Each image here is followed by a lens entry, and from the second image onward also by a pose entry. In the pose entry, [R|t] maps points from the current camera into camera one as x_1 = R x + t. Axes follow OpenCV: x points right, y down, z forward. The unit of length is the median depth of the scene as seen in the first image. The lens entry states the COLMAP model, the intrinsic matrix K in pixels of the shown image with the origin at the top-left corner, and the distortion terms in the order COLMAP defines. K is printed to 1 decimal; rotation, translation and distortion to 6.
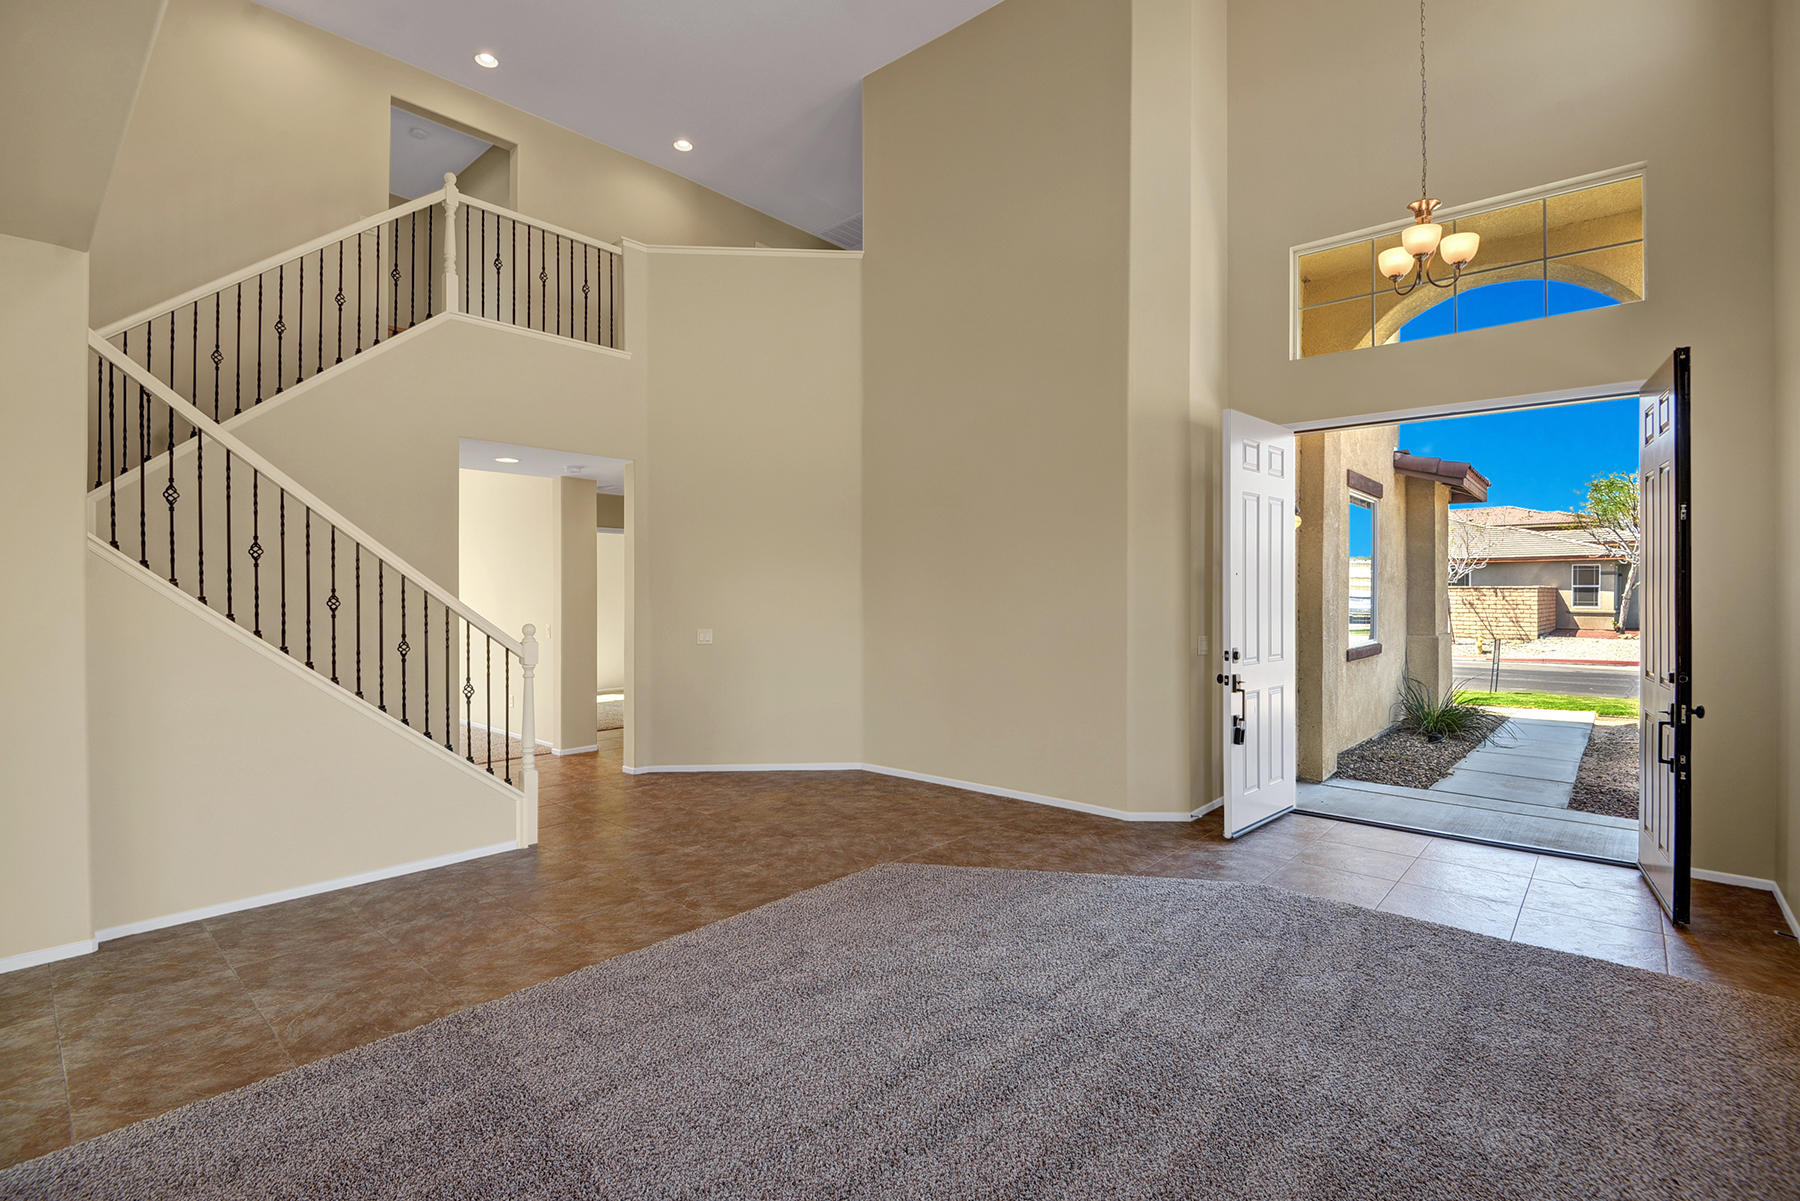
lens RADIAL K [[828.1, 0, 894.6], [0, 828.1, 597.3], [0, 0, 1]] dist [-0.019018, -0.004498]
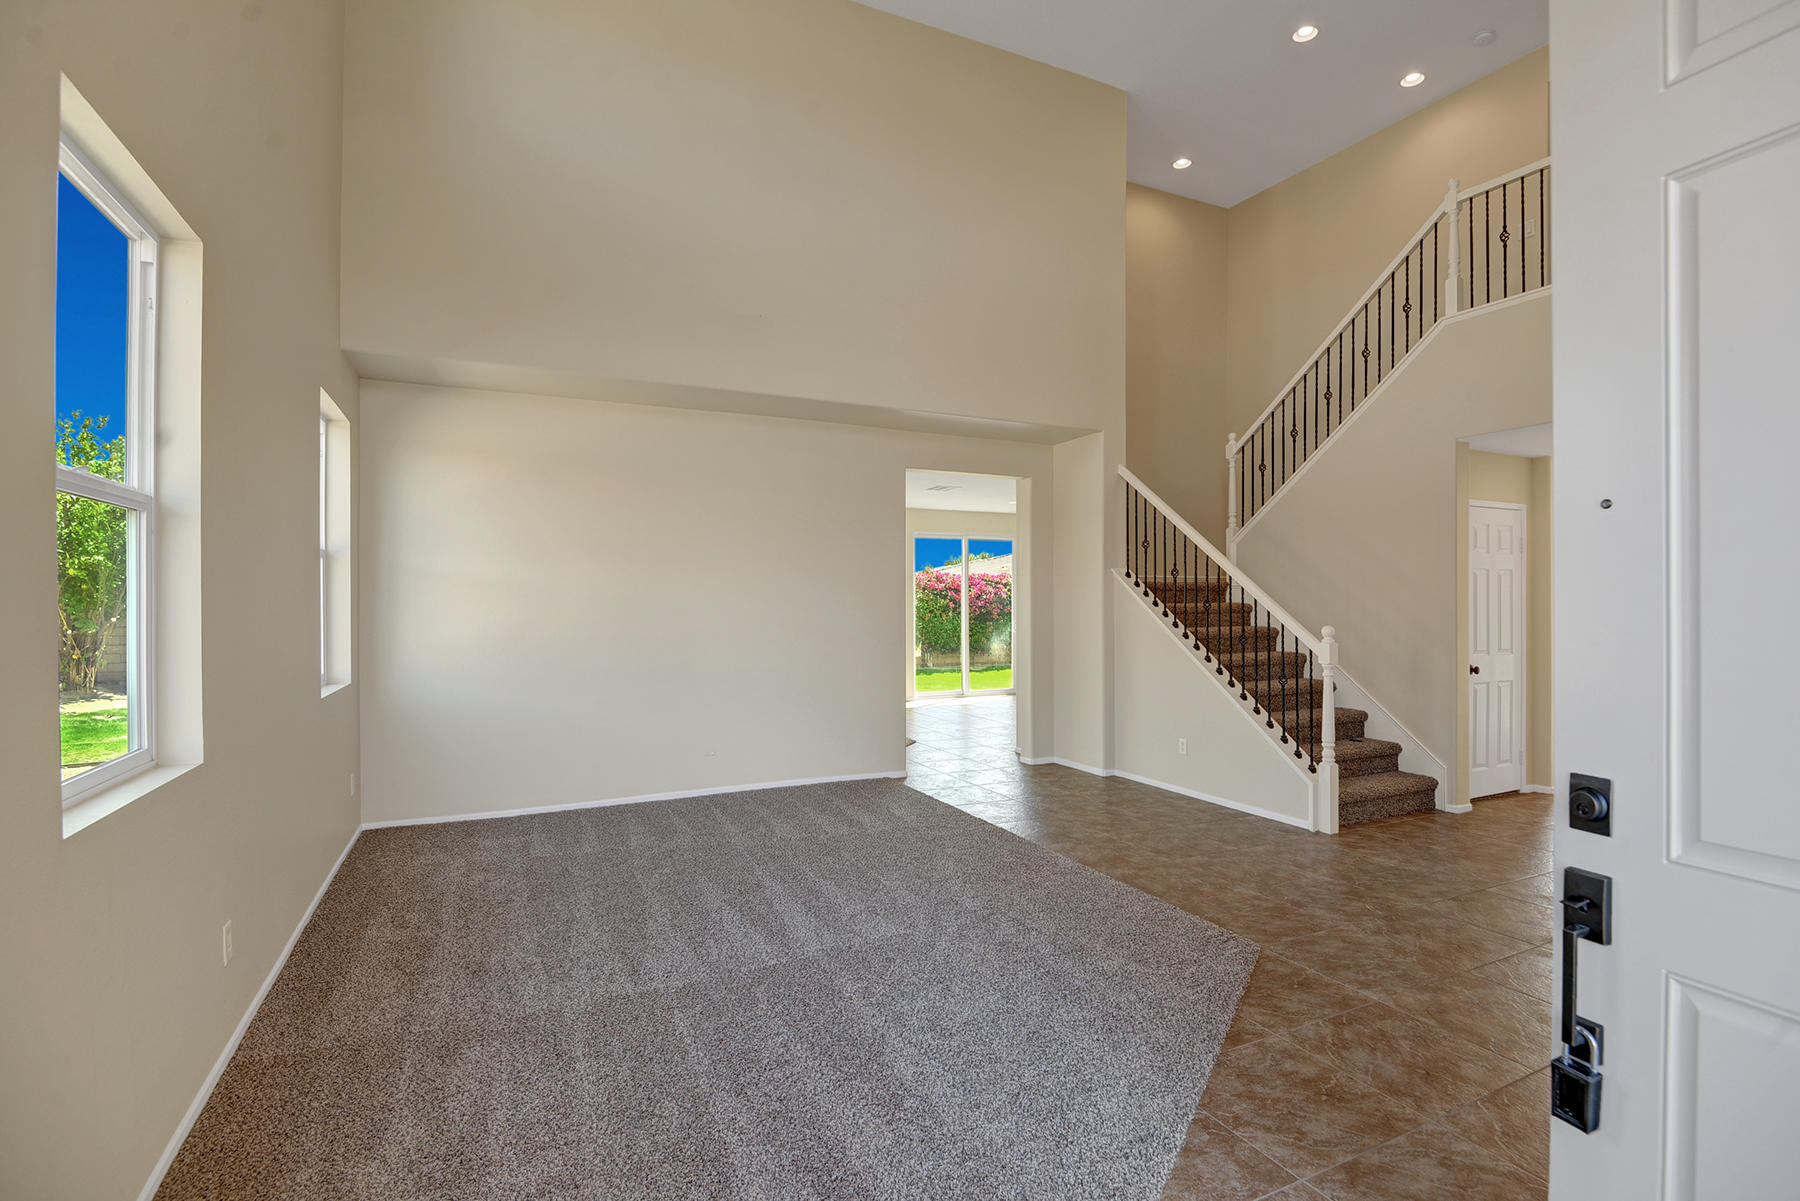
lens RADIAL K [[828.1, 0, 894.1], [0, 828.1, 594.5], [0, 0, 1]] dist [-0.019018, -0.004498]
pose [[-0.352312, -0.001853, -0.935881, 0.802043], [-0.015288, 0.999876, 0.003776, -0.002201], [0.935758, 0.015638, -0.352297, 0.919217]]
